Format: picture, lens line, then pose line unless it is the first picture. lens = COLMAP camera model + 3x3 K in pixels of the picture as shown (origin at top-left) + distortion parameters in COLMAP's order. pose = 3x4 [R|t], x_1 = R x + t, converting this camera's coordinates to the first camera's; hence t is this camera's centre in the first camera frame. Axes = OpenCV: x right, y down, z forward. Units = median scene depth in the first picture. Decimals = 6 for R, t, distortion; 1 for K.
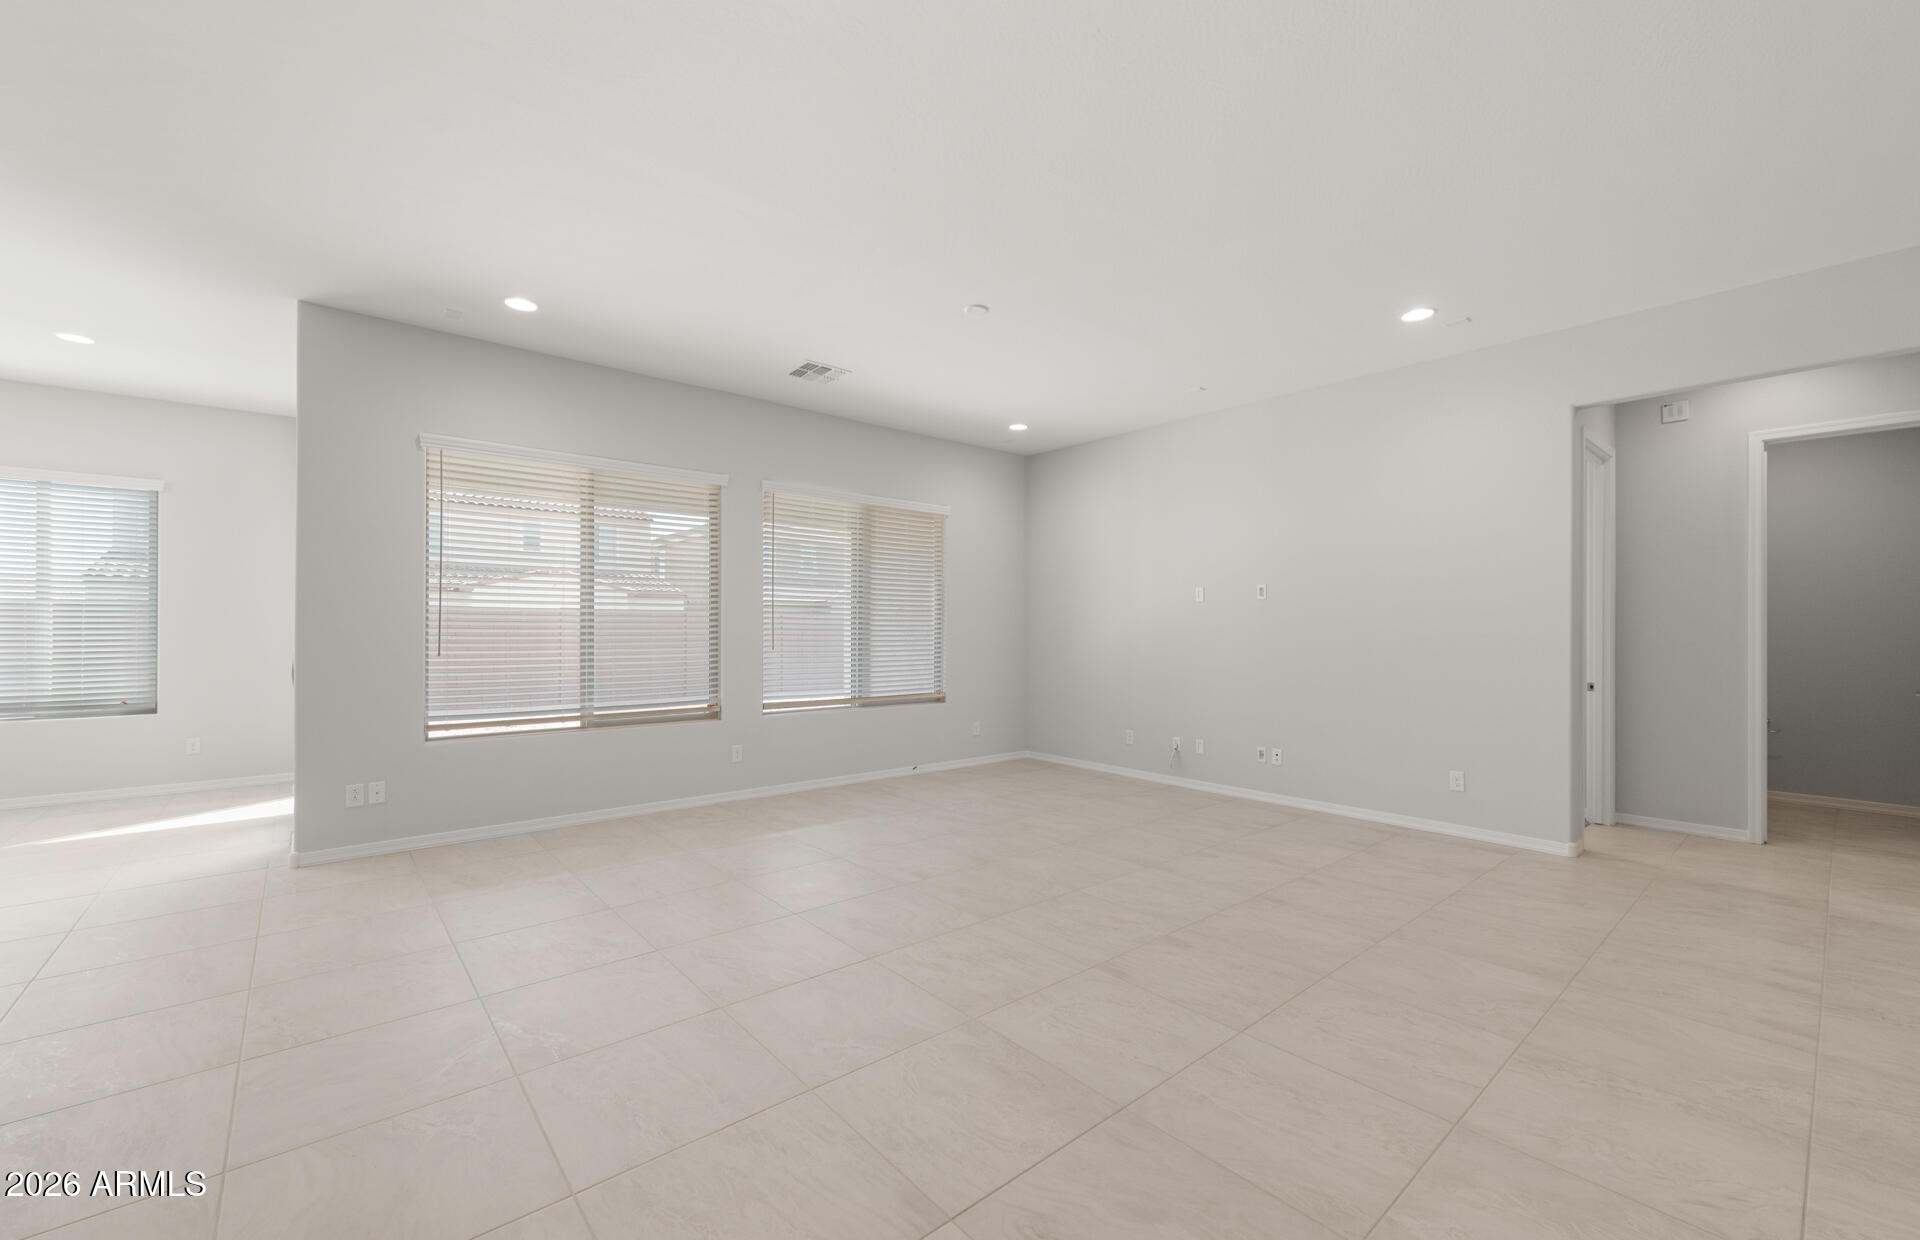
lens RADIAL K [[777.6, 0, 966.7], [0, 777.6, 628.5], [0, 0, 1]] dist [-0.000310, 0.000083]
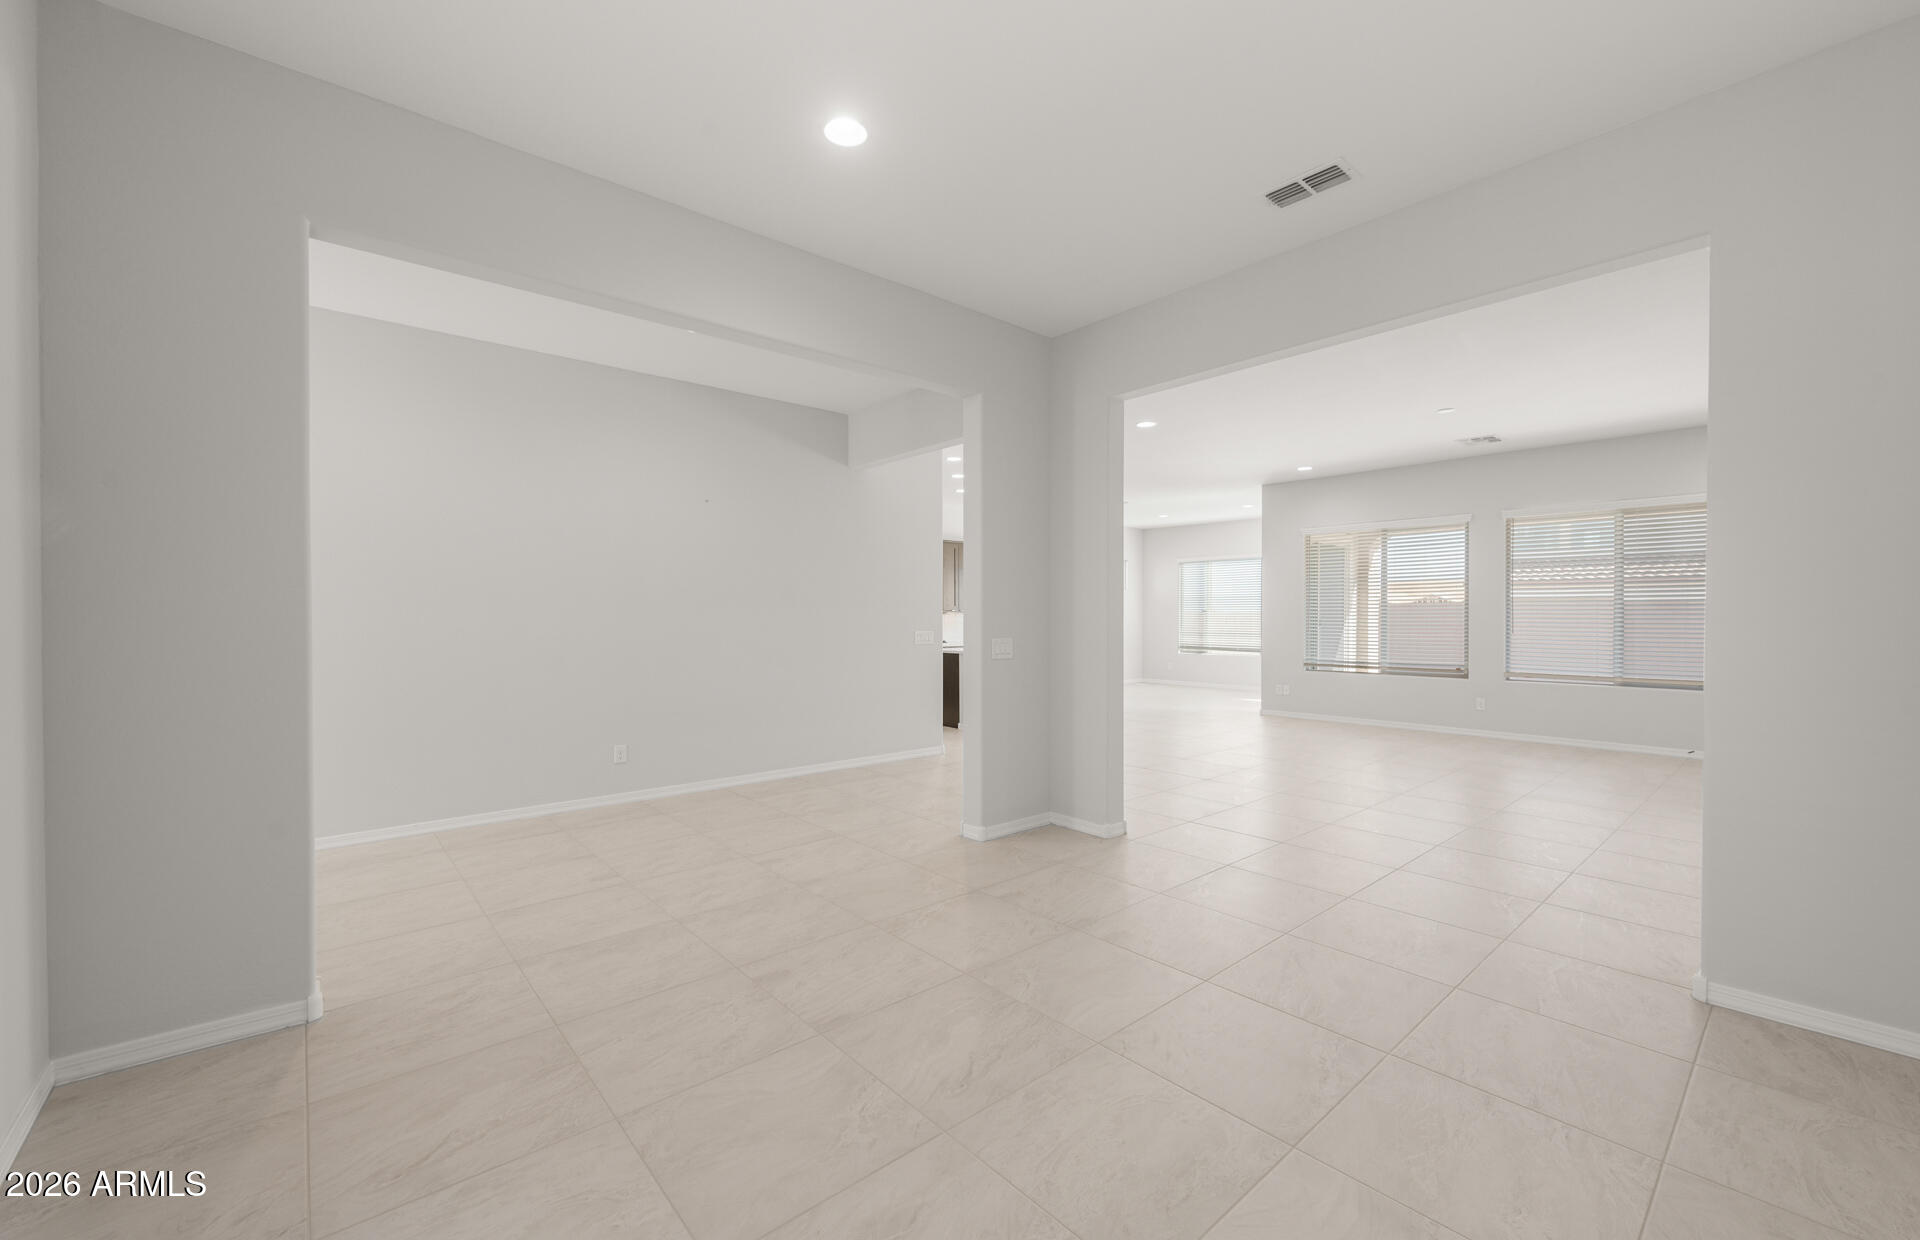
lens RADIAL K [[763.6, 0, 959.1], [0, 763.6, 629.0], [0, 0, 1]] dist [-0.000816, 0.000042]
pose [[-0.013949, 0.011851, -0.999832, 1.124521], [0.004742, 0.999919, 0.011786, -0.000507], [0.999891, -0.004577, -0.014004, 0.049752]]
